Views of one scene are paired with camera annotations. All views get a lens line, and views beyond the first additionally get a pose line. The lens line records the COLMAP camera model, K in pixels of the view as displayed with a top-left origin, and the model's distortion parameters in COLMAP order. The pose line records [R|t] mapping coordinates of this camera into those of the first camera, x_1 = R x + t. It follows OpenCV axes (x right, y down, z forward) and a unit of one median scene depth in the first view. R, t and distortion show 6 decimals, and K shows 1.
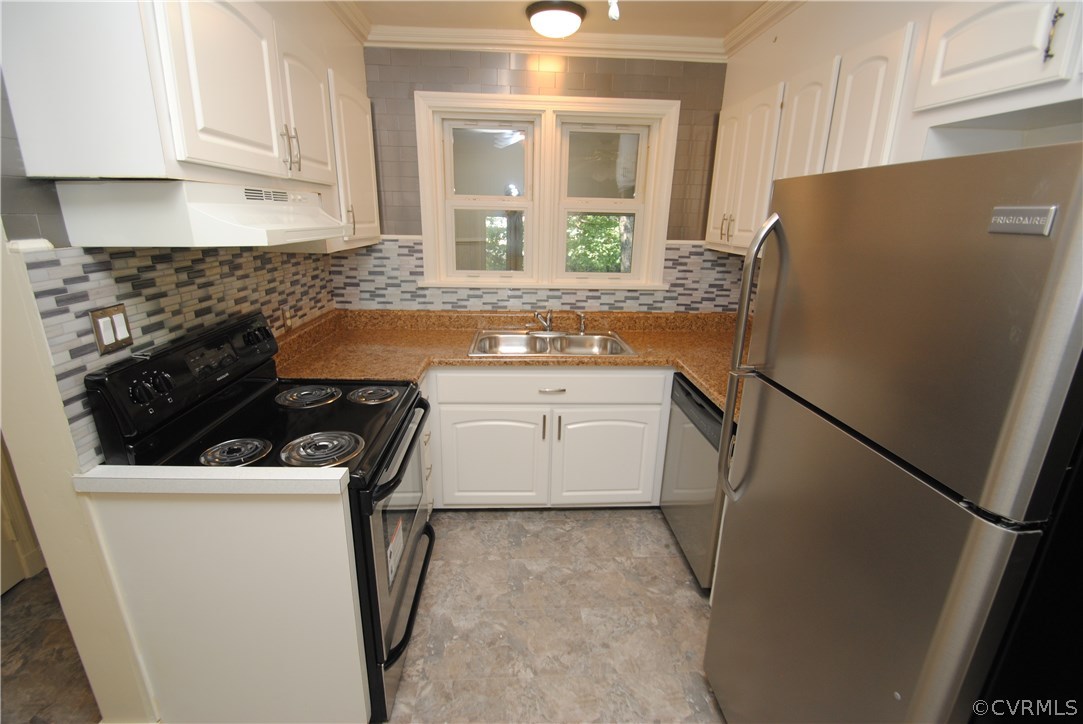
lens RADIAL K [[480.2, 0, 540.0], [0, 480.2, 363.3], [0, 0, 1]] dist [0.003574, -0.010082]
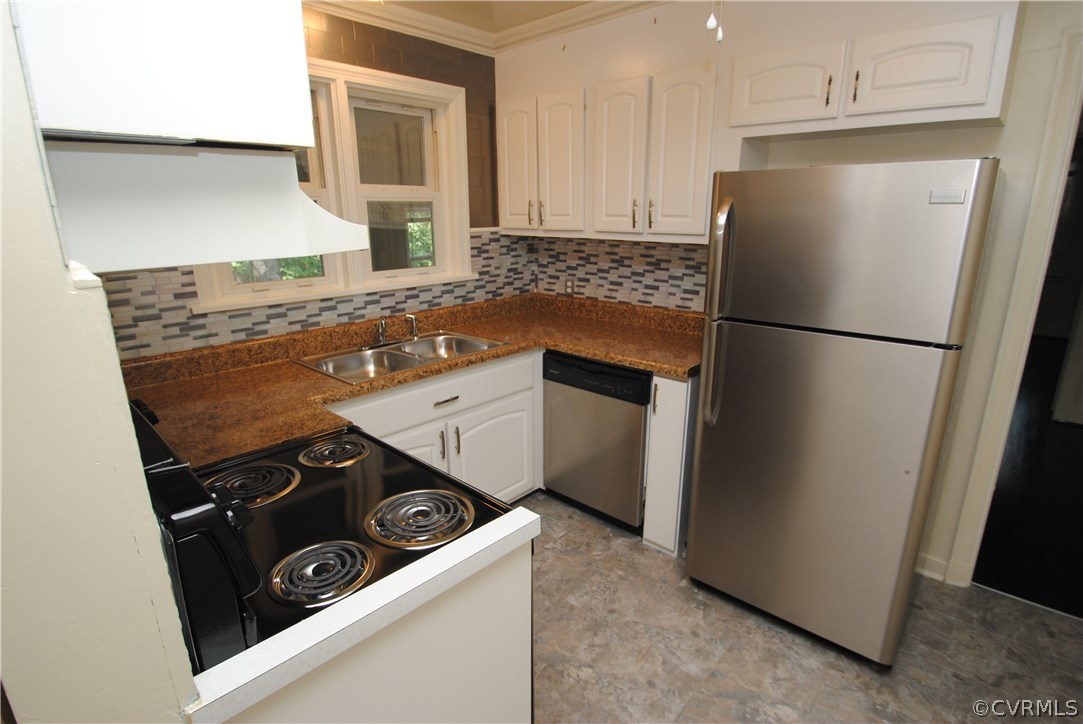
lens RADIAL K [[544.4, 0, 542.9], [0, 544.4, 362.1], [0, 0, 1]] dist [-0.009597, 0.000685]
pose [[0.712823, -0.212264, 0.668452, -0.462507], [0.225277, 0.971892, 0.068389, -0.038028], [-0.664179, 0.101837, 0.740604, 0.122074]]
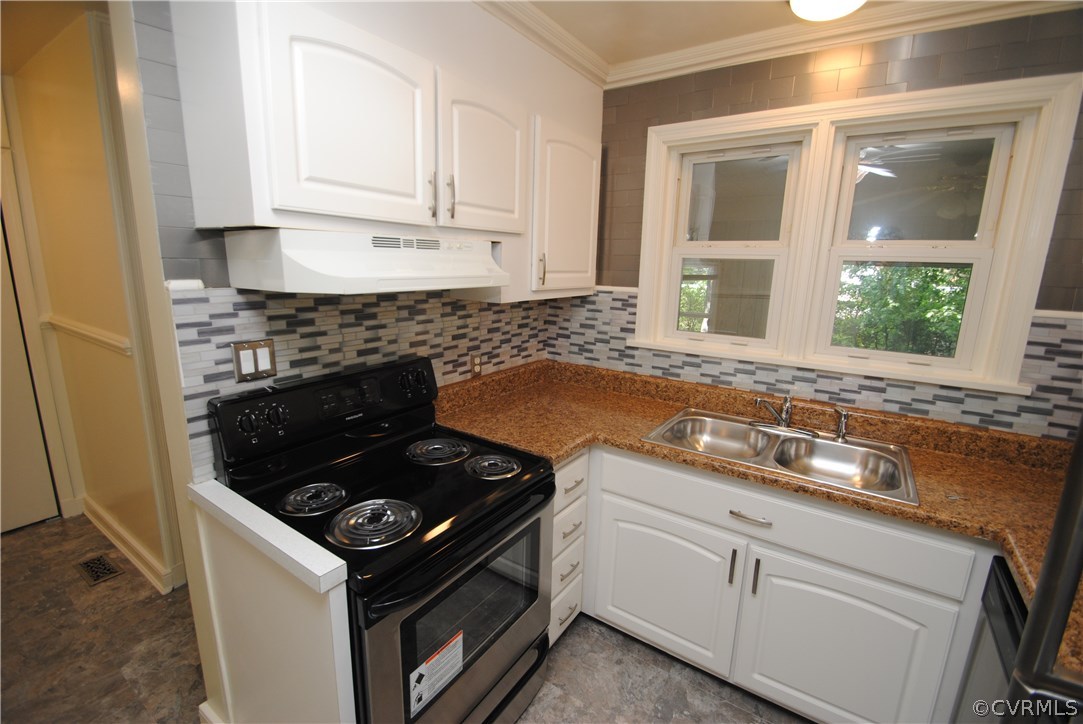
lens RADIAL K [[480.2, 0, 539.9], [0, 480.2, 362.0], [0, 0, 1]] dist [0.003574, -0.010082]
pose [[0.797271, 0.121891, -0.591186, 0.148656], [-0.182465, 0.982247, -0.043552, -0.069084], [0.575382, 0.142593, 0.805359, 0.234374]]
